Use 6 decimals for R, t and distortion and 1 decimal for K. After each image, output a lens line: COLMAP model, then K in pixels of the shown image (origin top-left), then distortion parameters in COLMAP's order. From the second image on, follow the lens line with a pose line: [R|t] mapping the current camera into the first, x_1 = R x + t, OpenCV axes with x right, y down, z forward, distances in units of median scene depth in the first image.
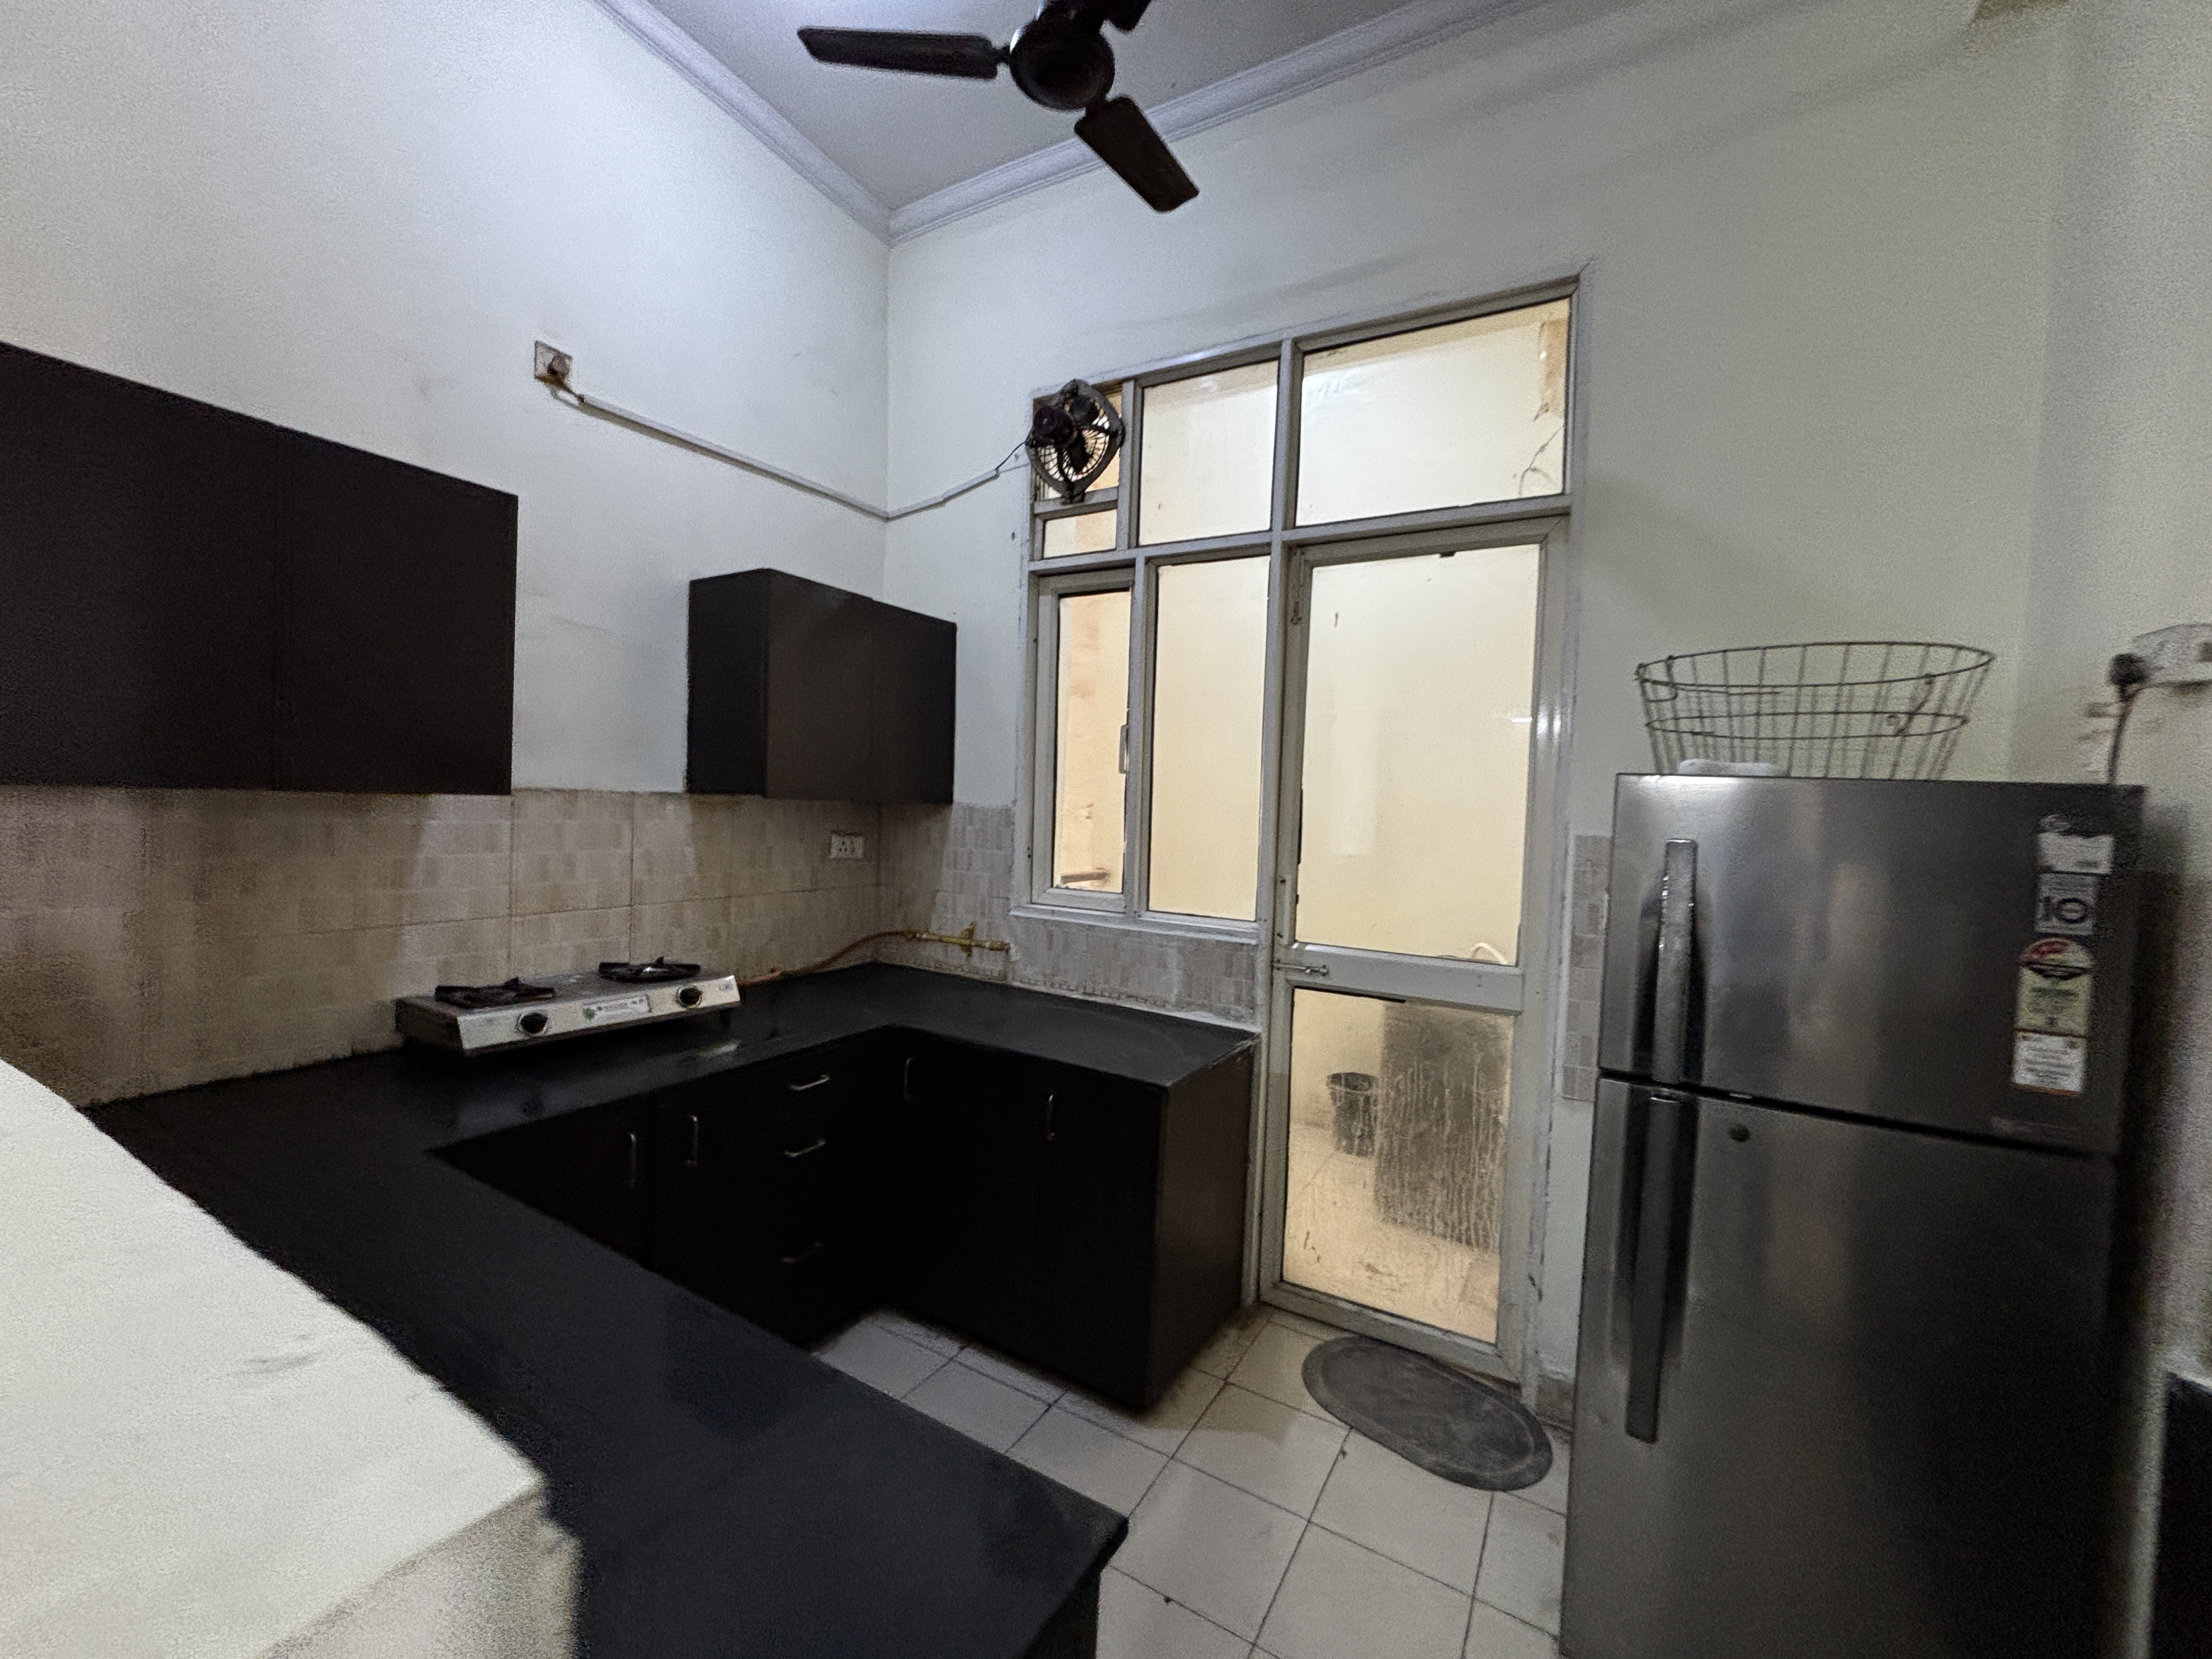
lens RADIAL K [[896.1, 0, 1104.6], [0, 896.1, 823.0], [0, 0, 1]] dist [0.003503, -0.000366]
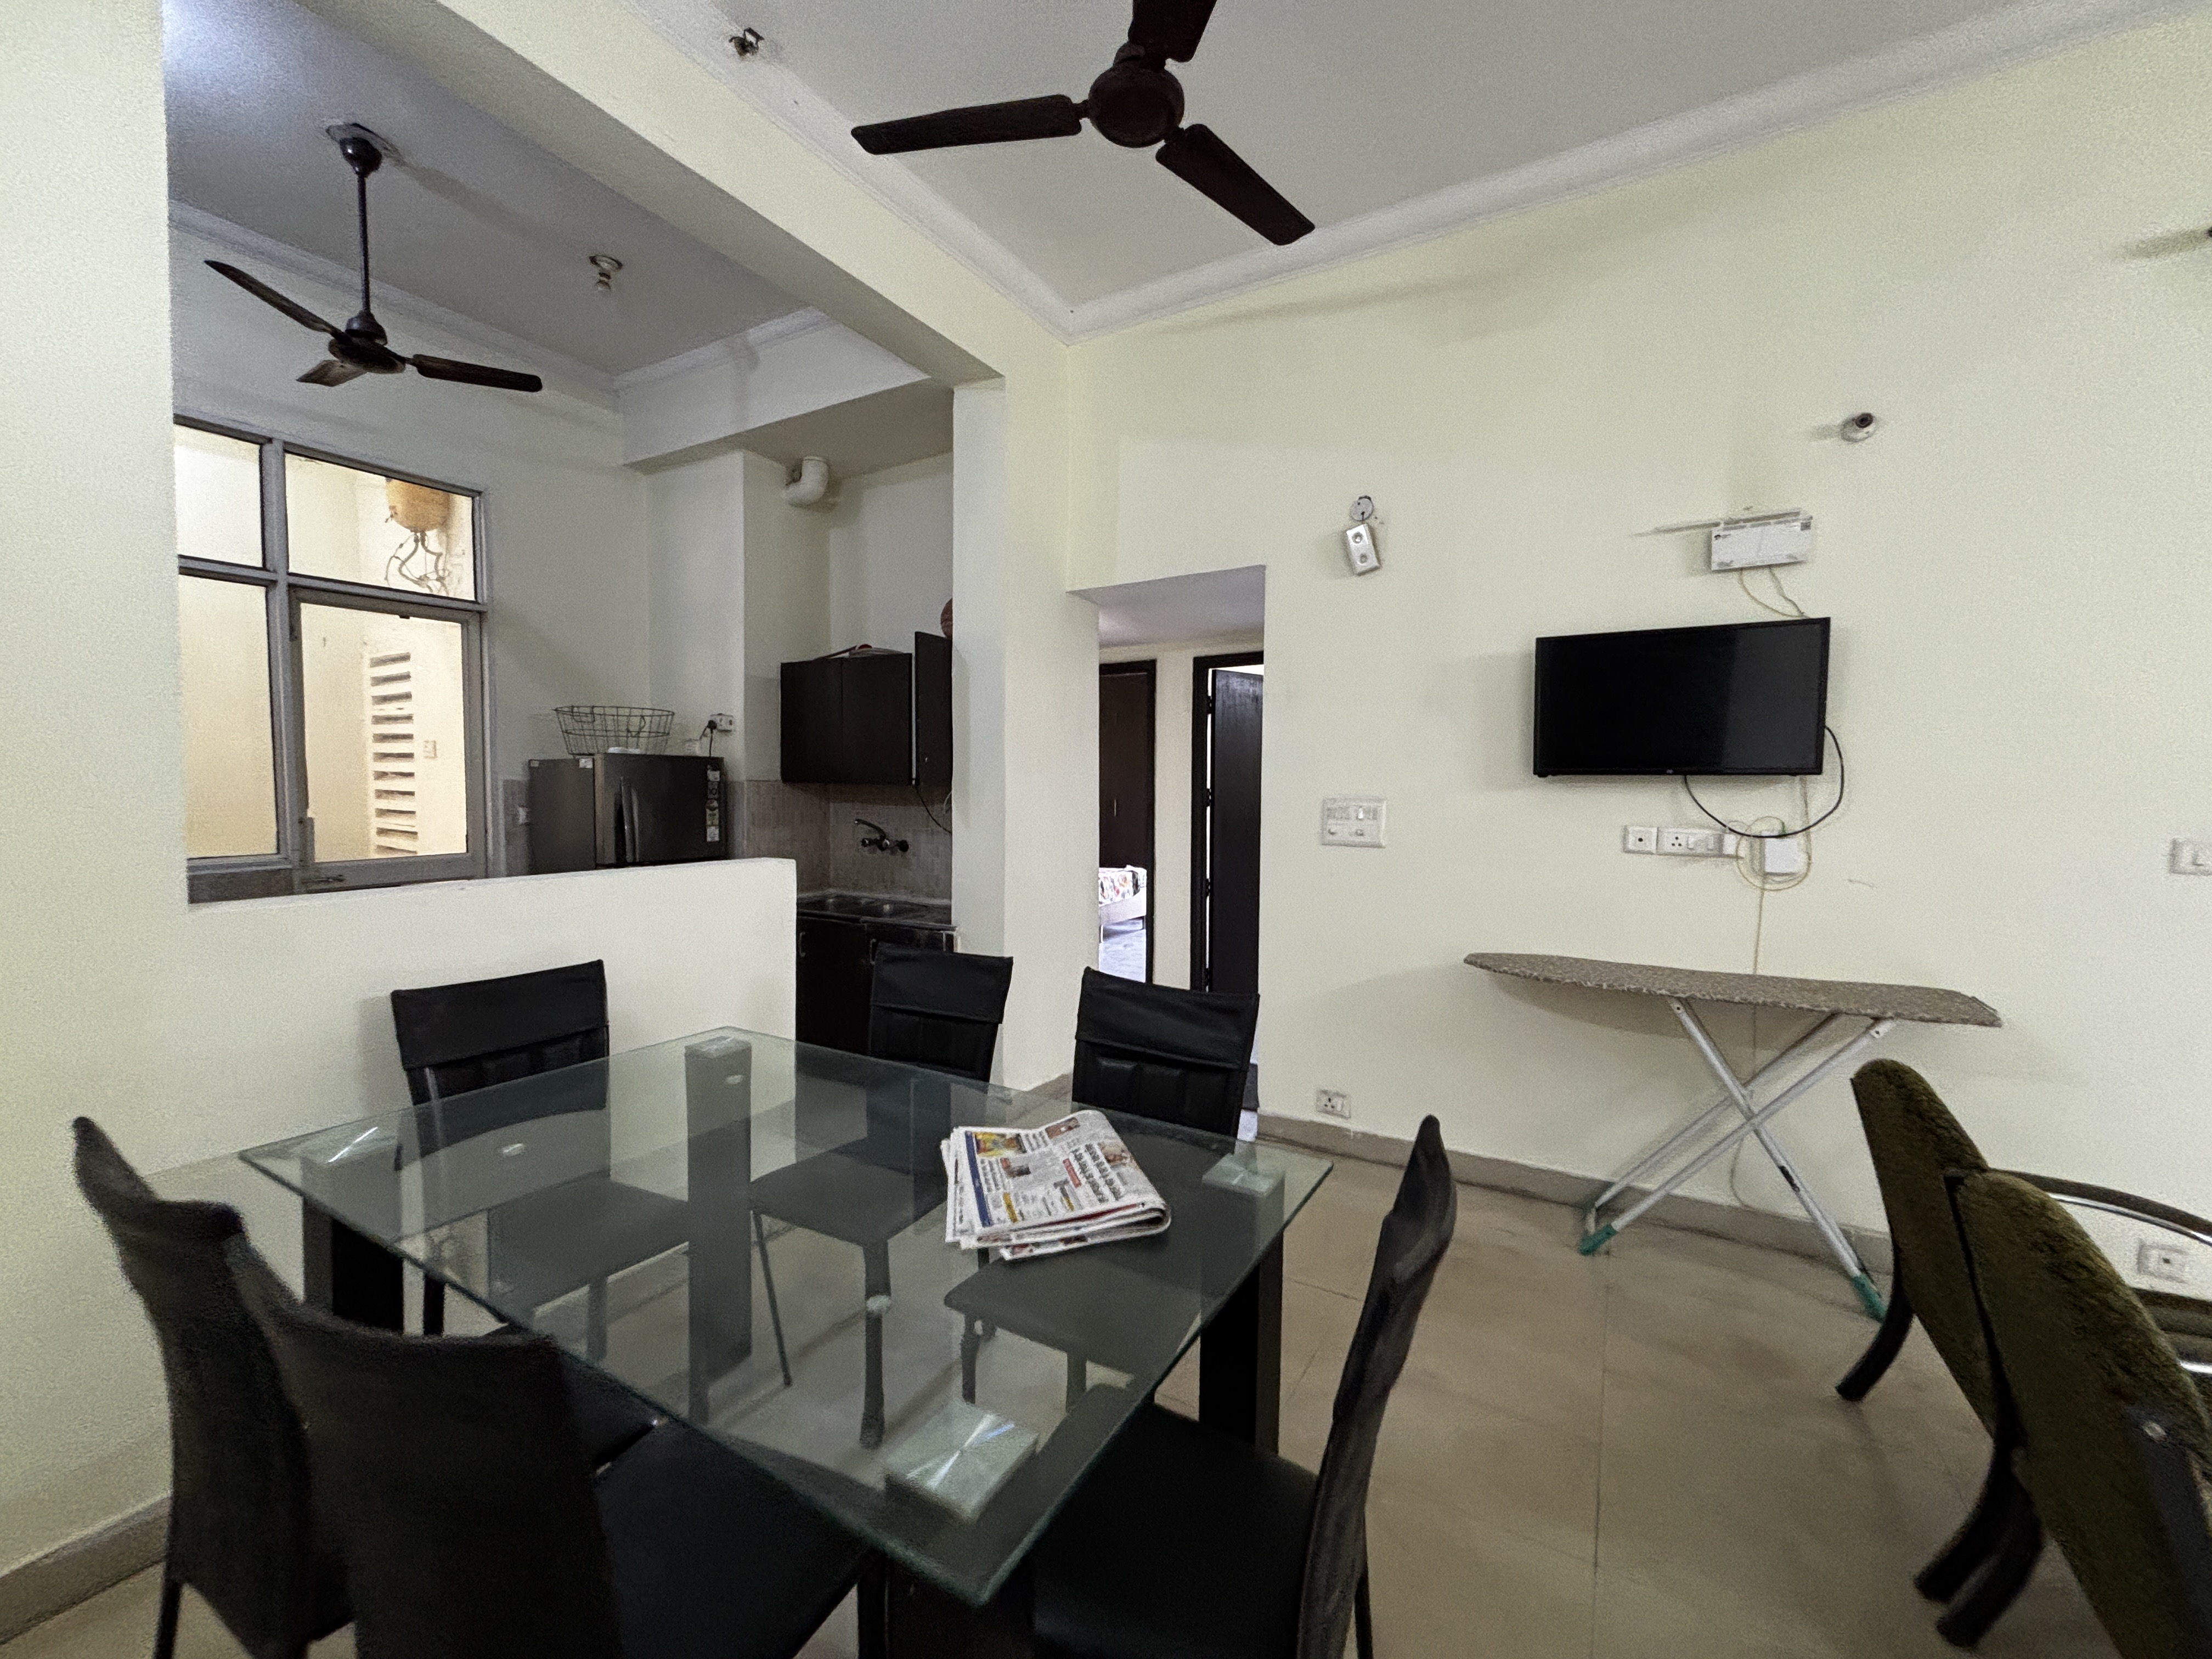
lens RADIAL K [[896.1, 0, 1104.6], [0, 896.1, 823.0], [0, 0, 1]] dist [0.003503, -0.000366]
pose [[0.010828, -0.082945, 0.996495, -1.141831], [0.028769, 0.996167, 0.082605, -0.013570], [-0.999527, 0.027774, 0.013173, -0.280377]]
